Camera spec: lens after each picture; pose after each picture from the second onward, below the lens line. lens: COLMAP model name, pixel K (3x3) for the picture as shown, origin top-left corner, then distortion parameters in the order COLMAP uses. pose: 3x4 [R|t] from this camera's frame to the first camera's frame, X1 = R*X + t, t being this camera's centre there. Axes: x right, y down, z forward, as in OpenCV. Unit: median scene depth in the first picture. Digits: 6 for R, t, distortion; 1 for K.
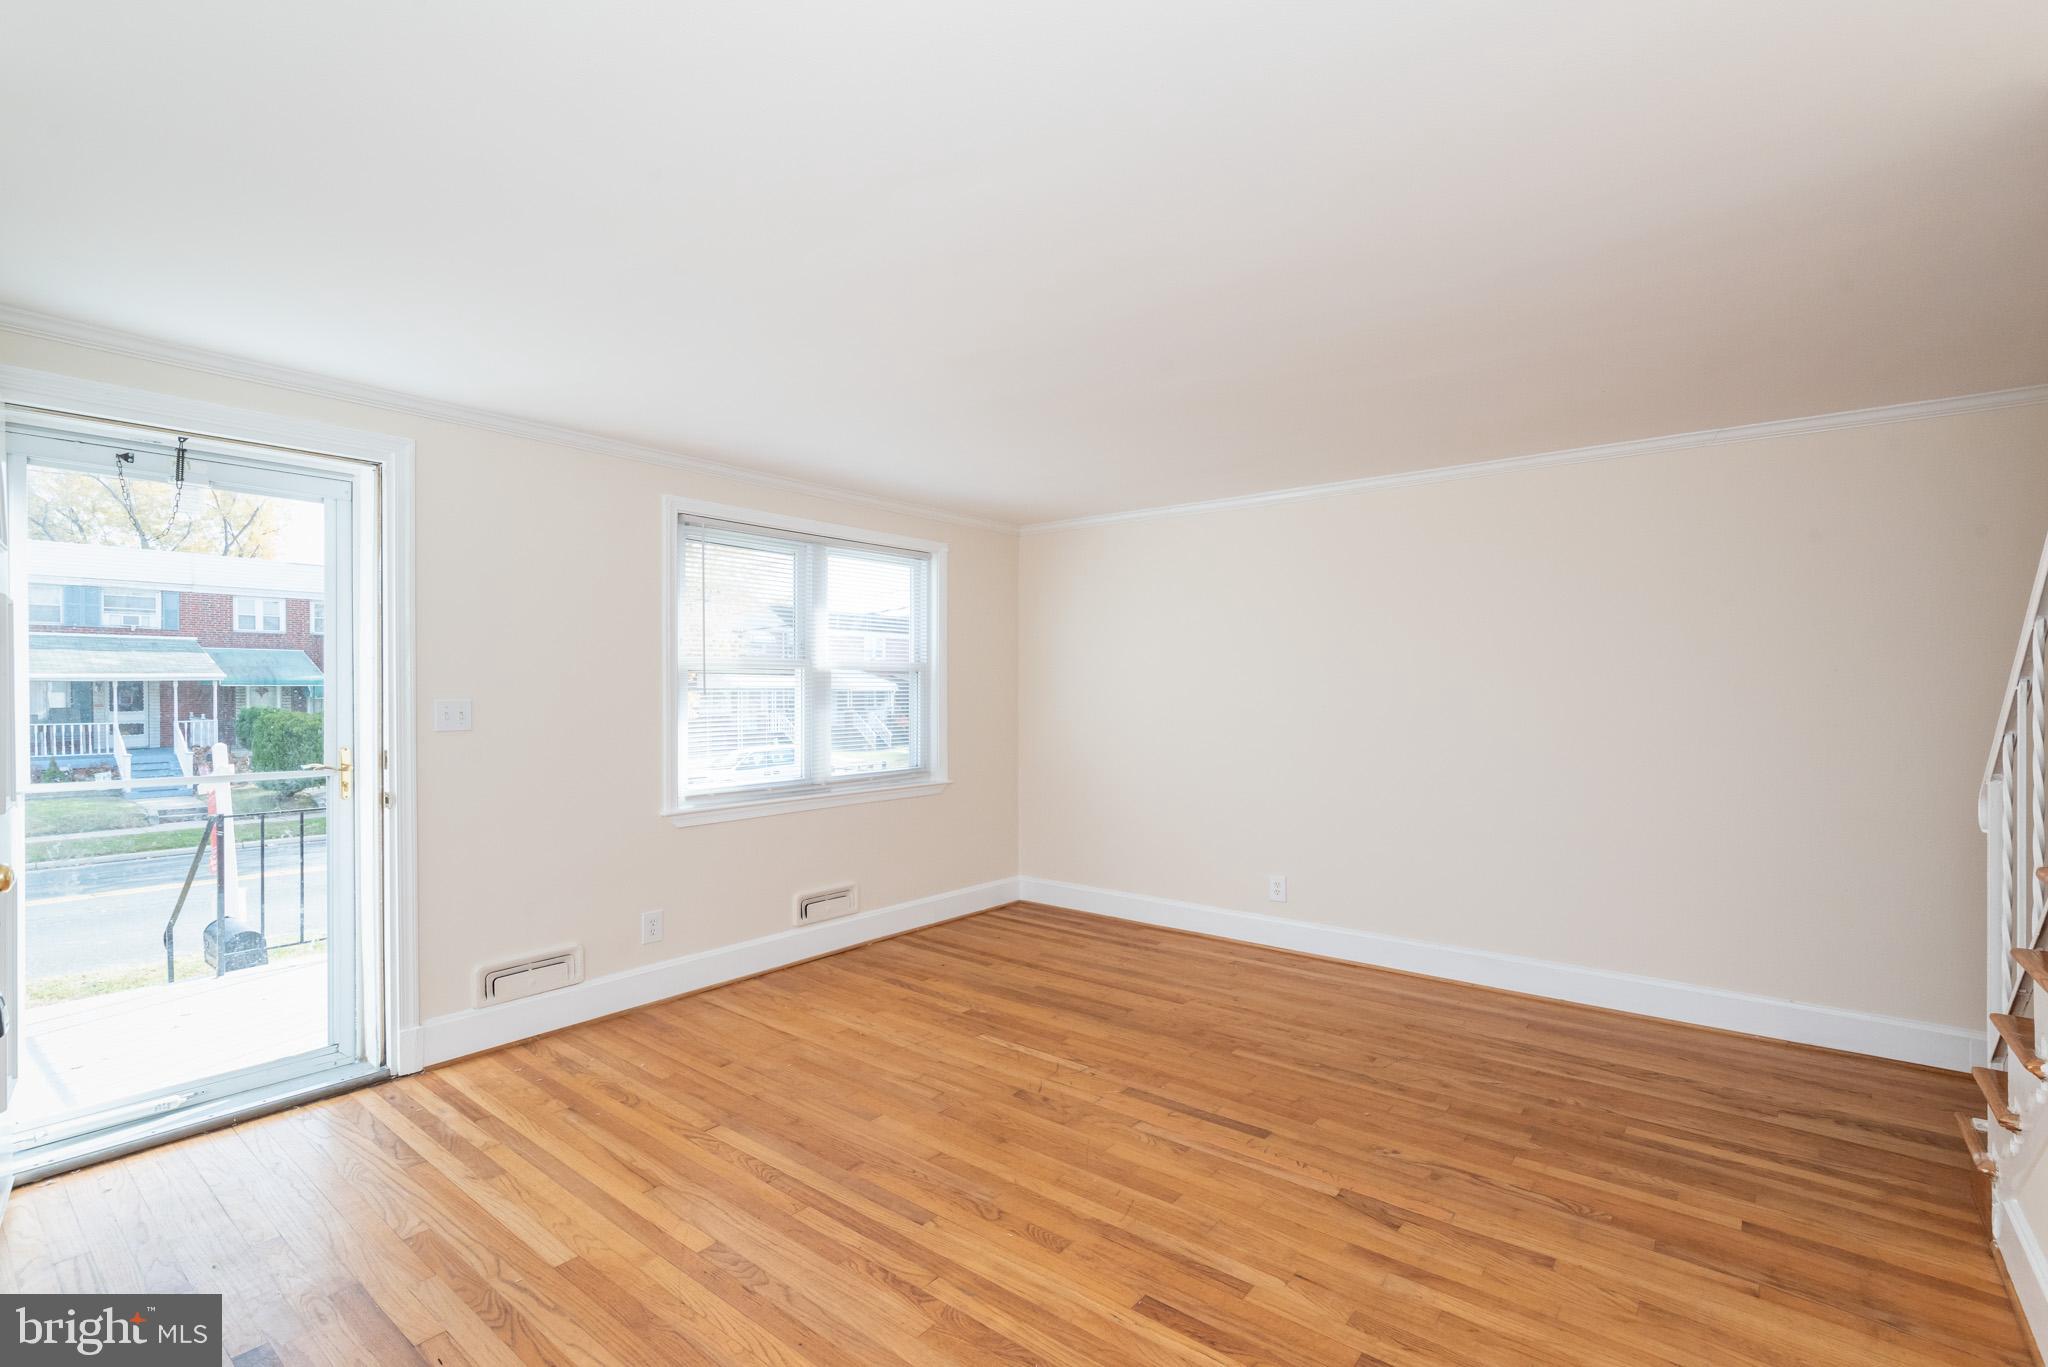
lens RADIAL K [[932.7, 0, 1027.9], [0, 932.7, 694.3], [0, 0, 1]] dist [0.001382, 0.000323]
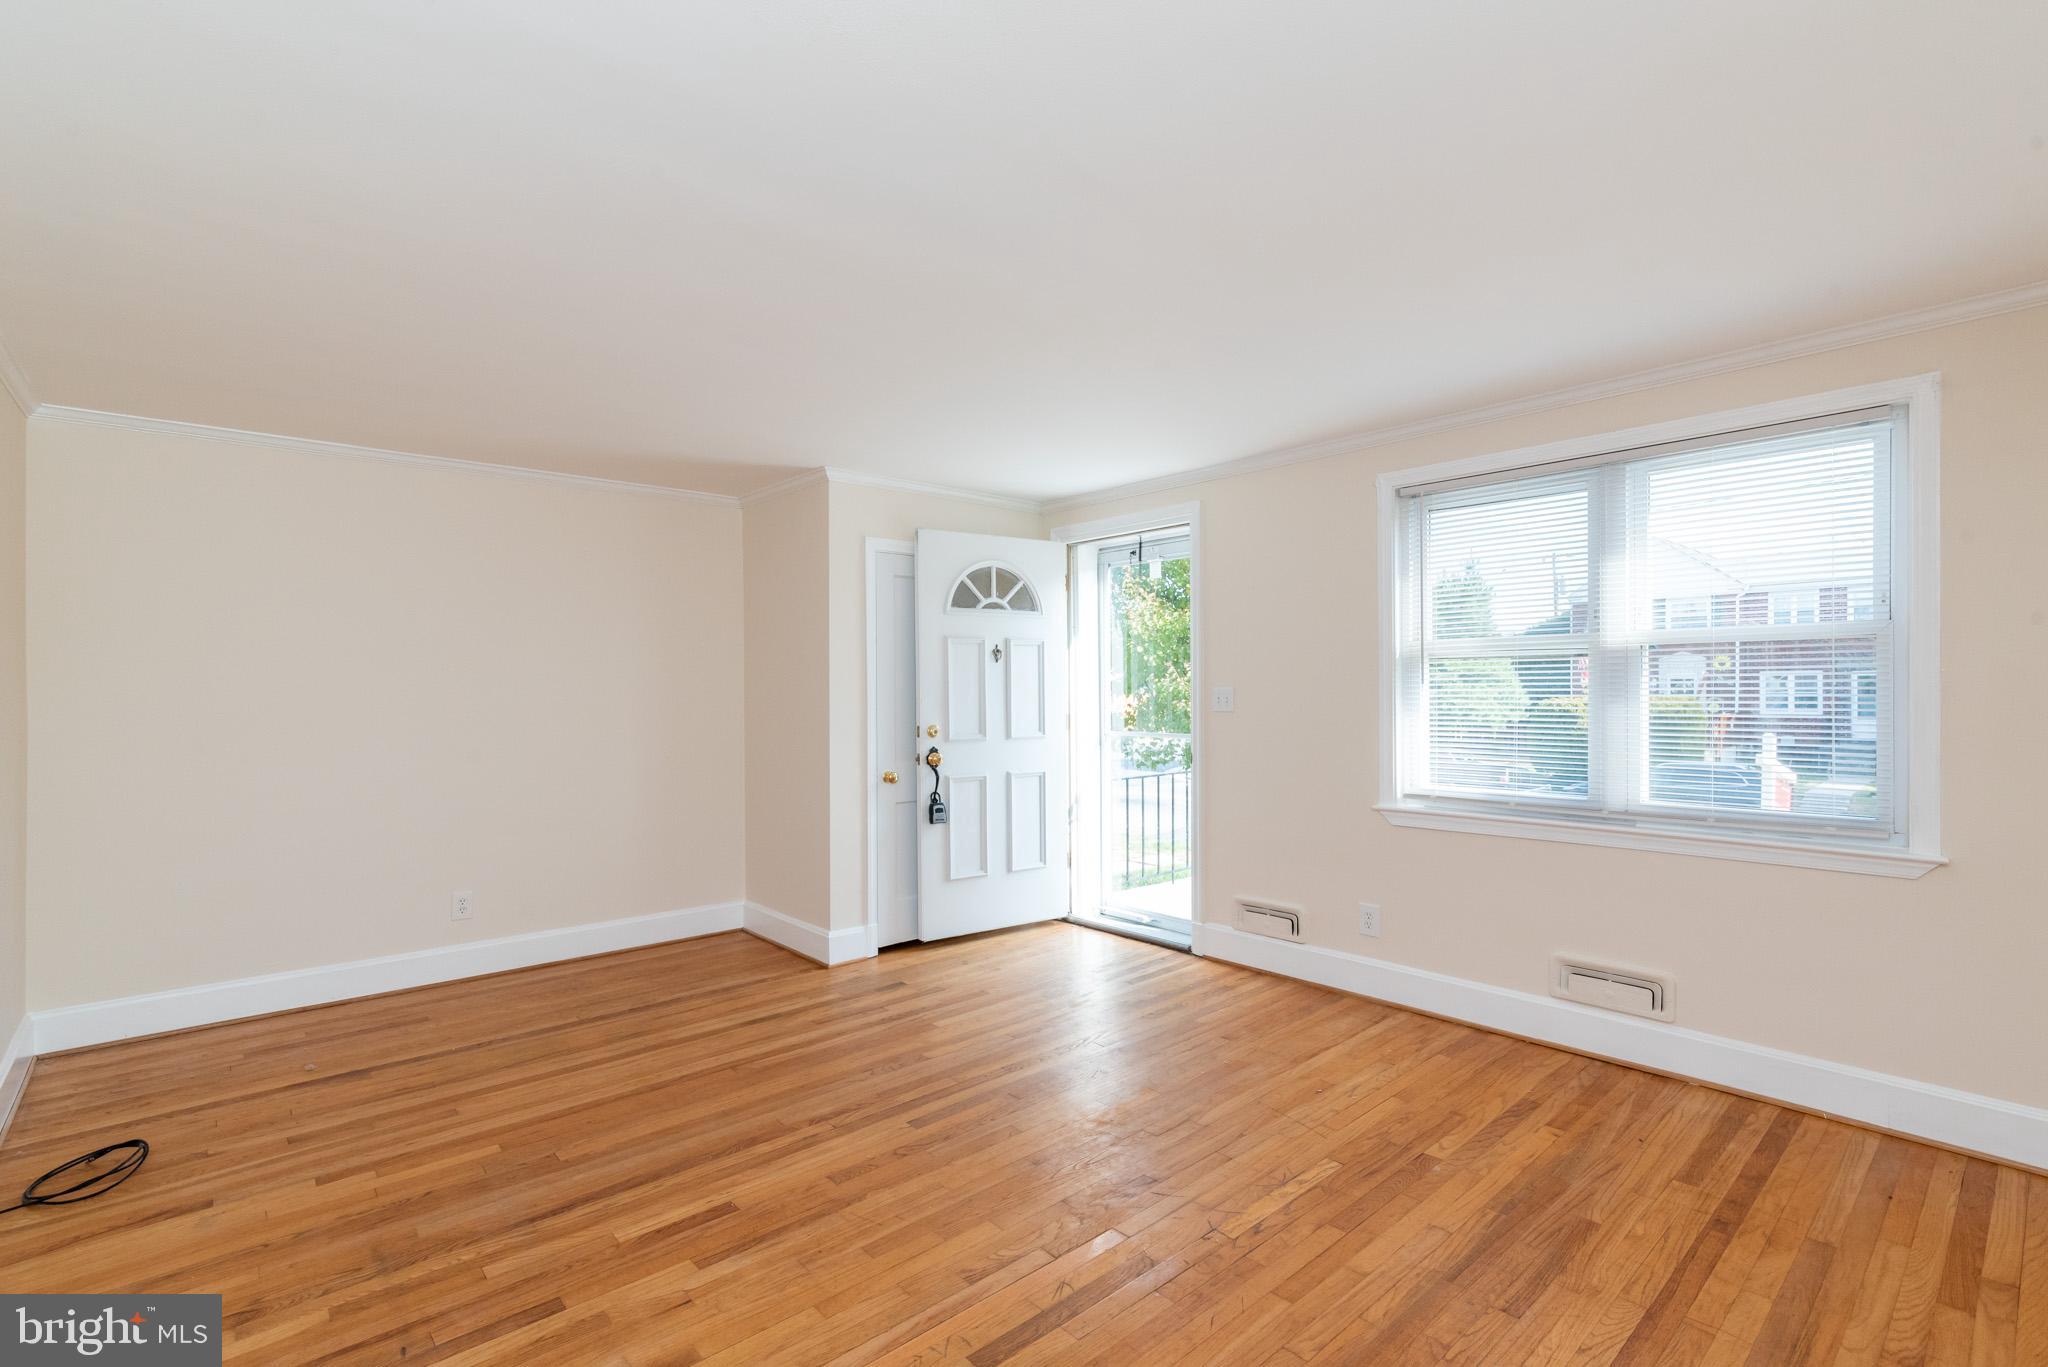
lens RADIAL K [[931.8, 0, 1024.0], [0, 931.8, 683.5], [0, 0, 1]] dist [-0.004172, -0.000411]
pose [[-0.165515, -0.003972, -0.986199, 0.629820], [-0.000365, 0.999992, -0.003966, 0.004867], [0.986207, -0.000296, -0.165515, 0.811890]]
